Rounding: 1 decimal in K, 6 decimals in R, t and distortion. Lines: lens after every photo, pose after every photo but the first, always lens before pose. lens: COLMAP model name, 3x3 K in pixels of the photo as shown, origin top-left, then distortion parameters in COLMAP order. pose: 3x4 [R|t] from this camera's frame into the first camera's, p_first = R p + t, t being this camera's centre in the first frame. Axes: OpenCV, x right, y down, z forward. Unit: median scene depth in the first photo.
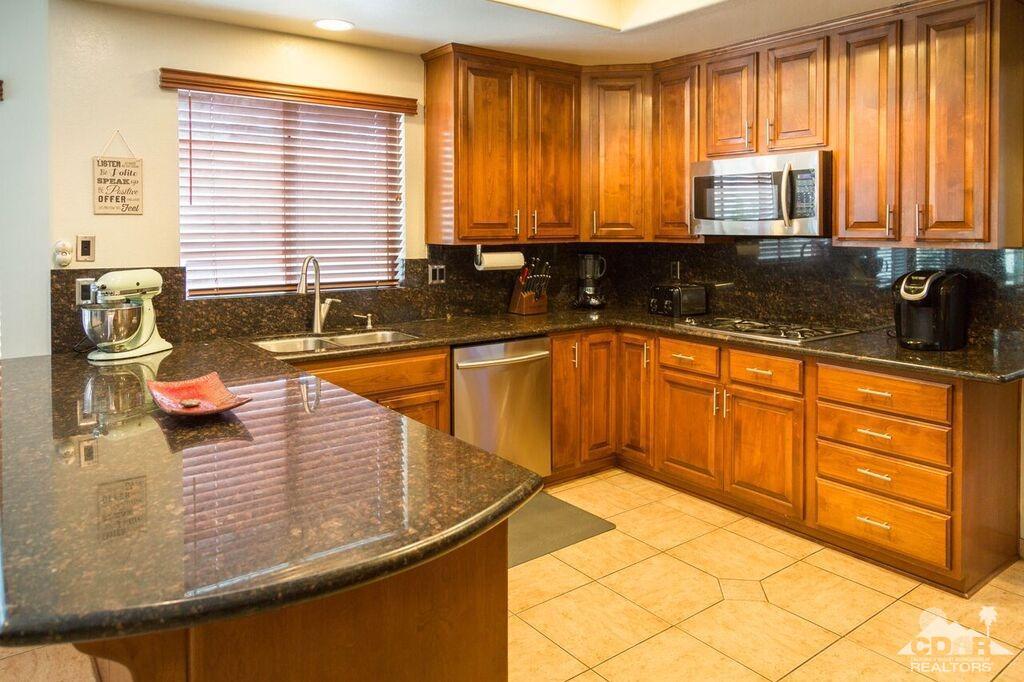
lens RADIAL K [[715.2, 0, 510.9], [0, 715.2, 234.7], [0, 0, 1]] dist [0.000550, -0.000459]
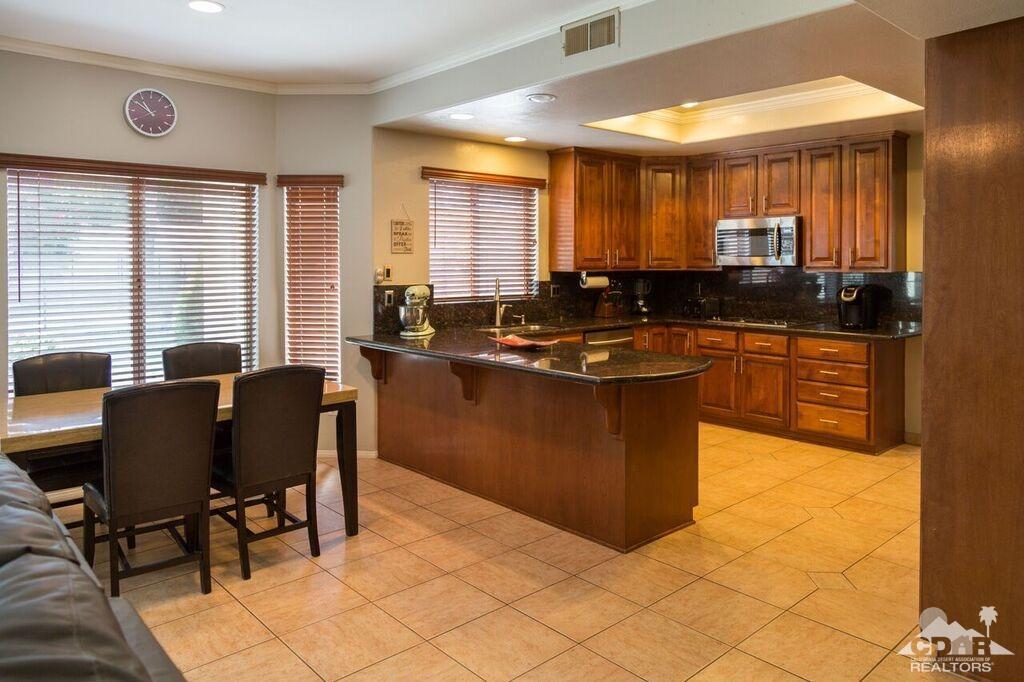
lens RADIAL K [[716.6, 0, 515.8], [0, 716.6, 262.1], [0, 0, 1]] dist [-0.002606, 0.001472]
pose [[0.995777, -0.000638, 0.091802, -0.365129], [0.001484, 0.999957, -0.009143, 0.007371], [-0.091793, 0.009241, 0.995735, -0.601587]]
